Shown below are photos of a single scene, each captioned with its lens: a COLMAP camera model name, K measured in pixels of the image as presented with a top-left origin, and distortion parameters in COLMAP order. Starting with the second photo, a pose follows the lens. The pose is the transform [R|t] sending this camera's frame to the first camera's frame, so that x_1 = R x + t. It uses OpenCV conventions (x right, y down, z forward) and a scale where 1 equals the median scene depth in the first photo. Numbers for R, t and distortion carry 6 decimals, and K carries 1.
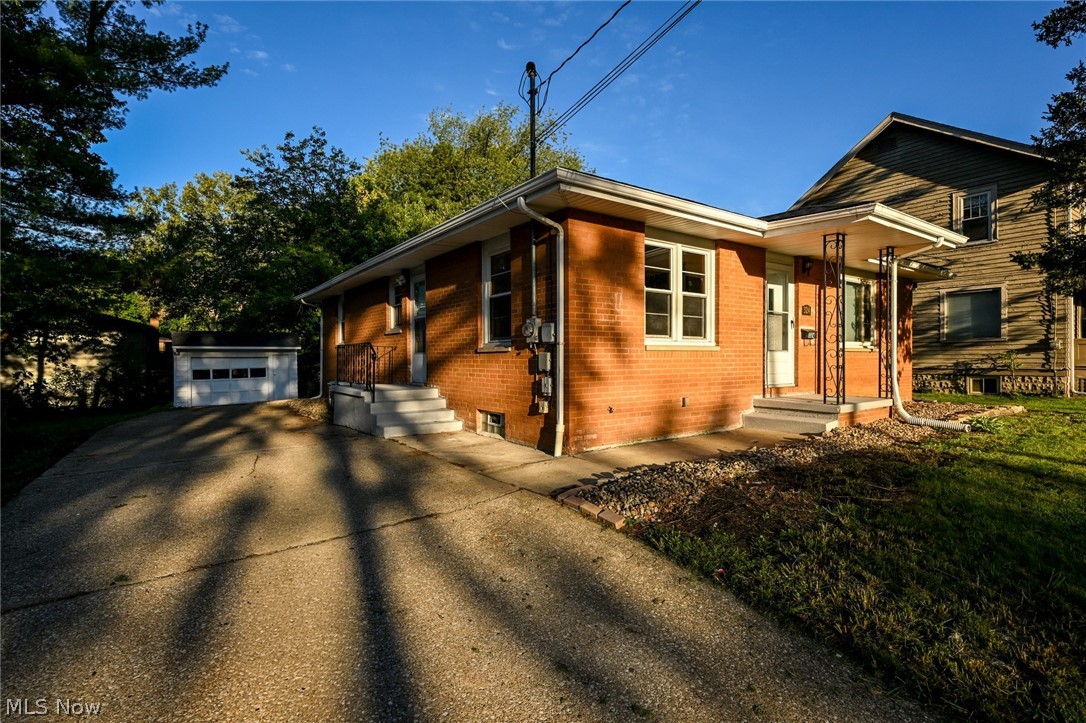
lens RADIAL K [[518.0, 0, 543.0], [0, 518.0, 361.5], [0, 0, 1]] dist [-0.000725, -0.000515]
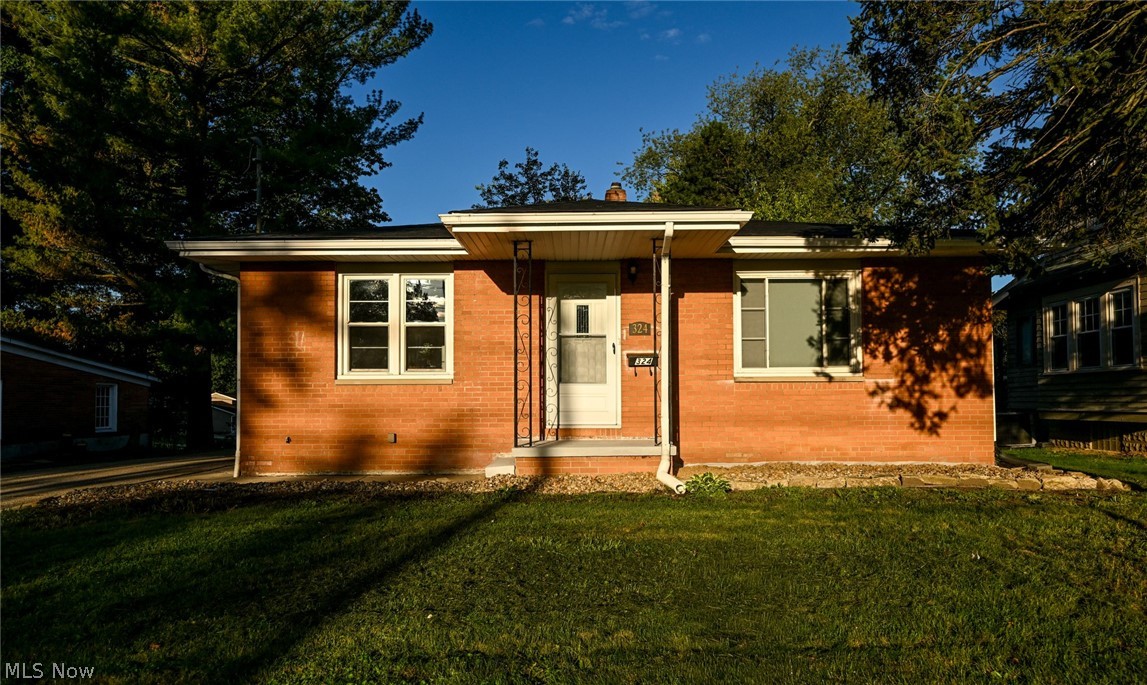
lens RADIAL K [[782.8, 0, 573.5], [0, 782.8, 342.5], [0, 0, 1]] dist [0.004258, 0.000777]
pose [[0.793822, -0.058588, -0.605321, 1.326222], [-0.004179, 0.994800, -0.101766, 0.045437], [0.608135, 0.083313, 0.789449, 0.051423]]
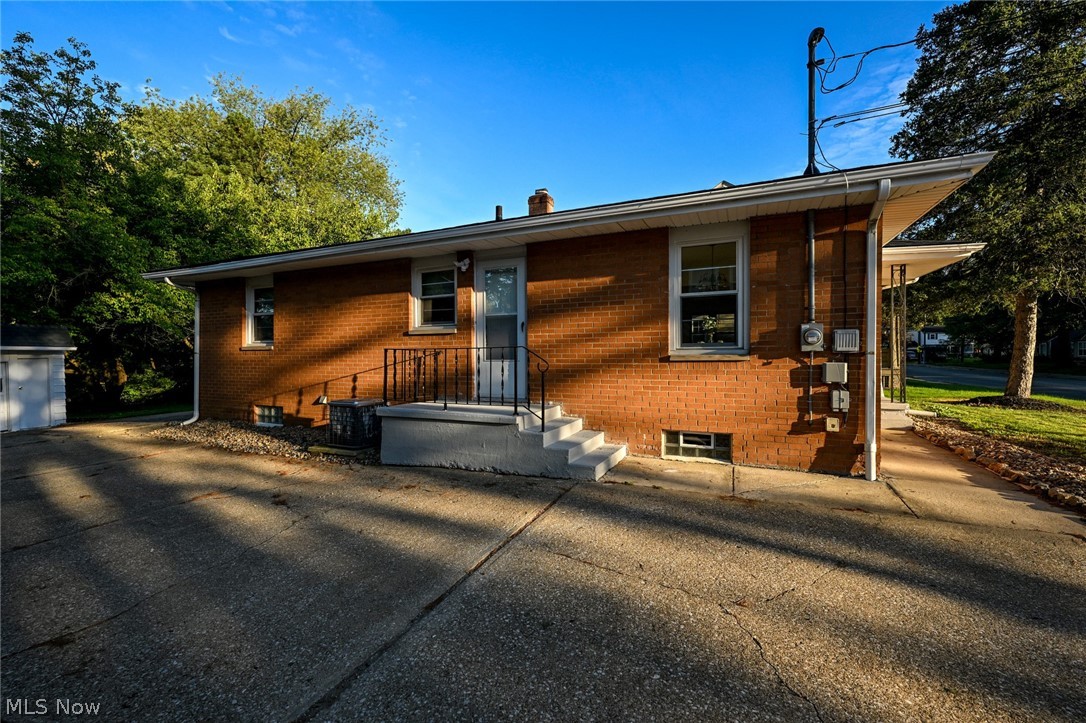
lens RADIAL K [[450.1, 0, 543.0], [0, 450.1, 361.5], [0, 0, 1]] dist [-0.000767, -0.000205]
pose [[0.862433, 0.000327, 0.506171, -0.623237], [0.003118, 0.999977, -0.005958, -0.012585], [-0.506162, 0.006716, 0.862412, 0.453176]]
